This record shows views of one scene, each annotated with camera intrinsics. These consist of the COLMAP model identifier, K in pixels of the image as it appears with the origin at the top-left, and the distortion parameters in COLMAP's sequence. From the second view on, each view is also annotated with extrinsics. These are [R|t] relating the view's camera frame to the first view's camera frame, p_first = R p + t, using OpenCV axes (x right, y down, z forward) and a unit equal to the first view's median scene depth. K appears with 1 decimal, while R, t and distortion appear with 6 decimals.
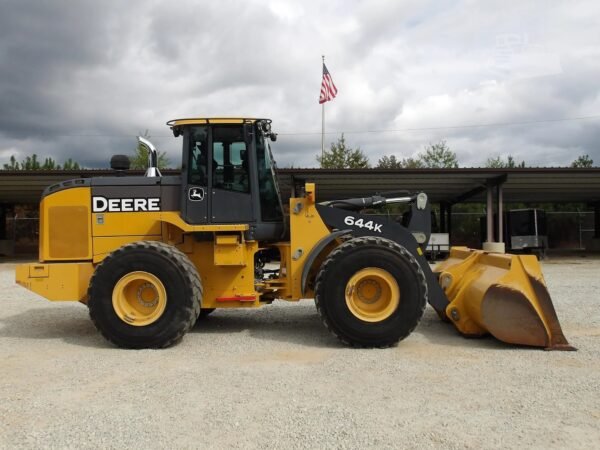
lens RADIAL K [[527.1, 0, 303.3], [0, 527.1, 217.4], [0, 0, 1]] dist [-0.024180, 0.035103]
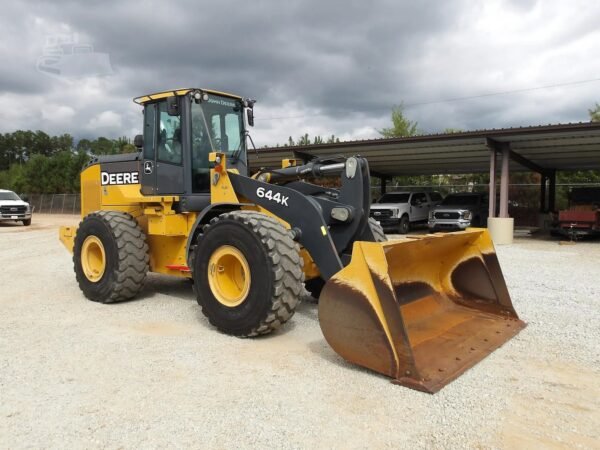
lens RADIAL K [[527.1, 0, 285.5], [0, 527.1, 221.5], [0, 0, 1]] dist [-0.024180, 0.035103]
pose [[0.776621, 0.035363, -0.628975, 0.678389], [0.007245, 0.997856, 0.065049, -0.002253], [0.629927, -0.055075, 0.774699, 0.337952]]
